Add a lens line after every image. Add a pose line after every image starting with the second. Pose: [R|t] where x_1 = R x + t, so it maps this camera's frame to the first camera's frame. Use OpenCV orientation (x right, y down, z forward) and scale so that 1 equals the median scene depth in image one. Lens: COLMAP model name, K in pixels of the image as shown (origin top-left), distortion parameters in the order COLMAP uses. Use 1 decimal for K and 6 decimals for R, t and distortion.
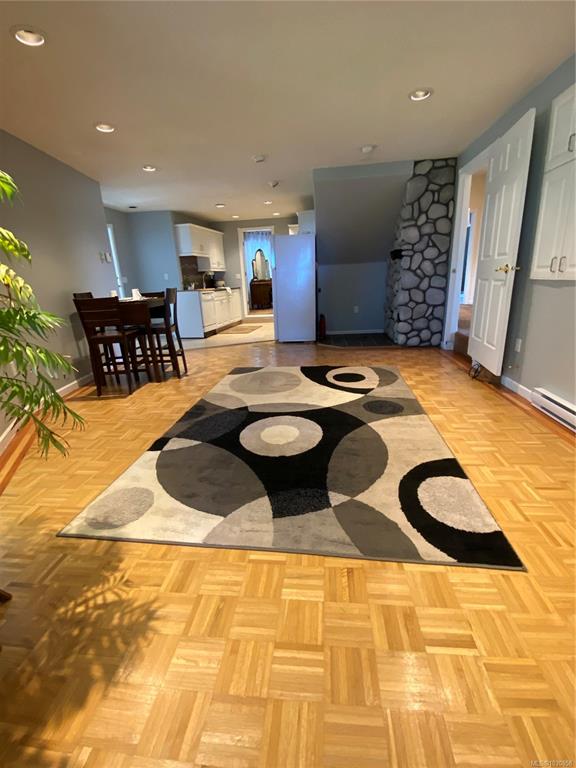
lens RADIAL K [[338.4, 0, 289.9], [0, 338.4, 383.2], [0, 0, 1]] dist [0.000182, 0.000002]
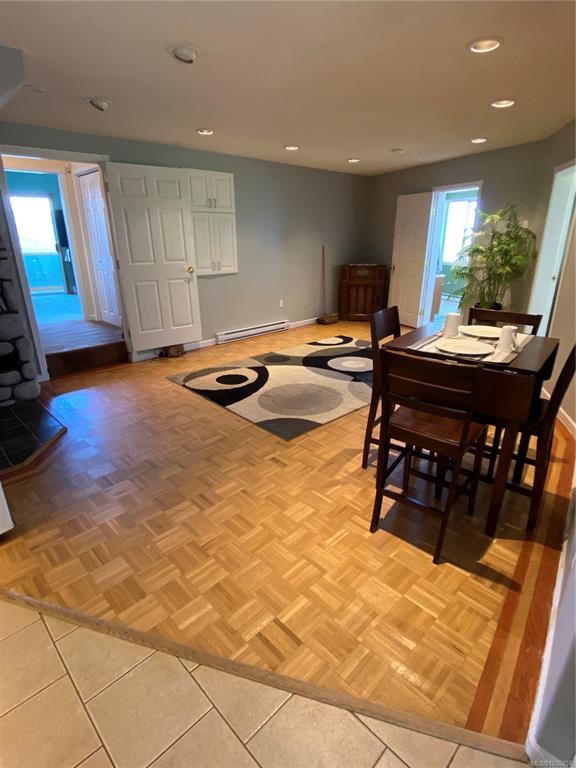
lens RADIAL K [[385.8, 0, 285.5], [0, 385.8, 385.2], [0, 0, 1]] dist [-0.004034, -0.011769]
pose [[-0.764406, -0.171444, 0.621523, -0.807044], [0.232858, 0.825515, 0.514103, -0.679204], [-0.601216, 0.537710, -0.591106, 1.974429]]
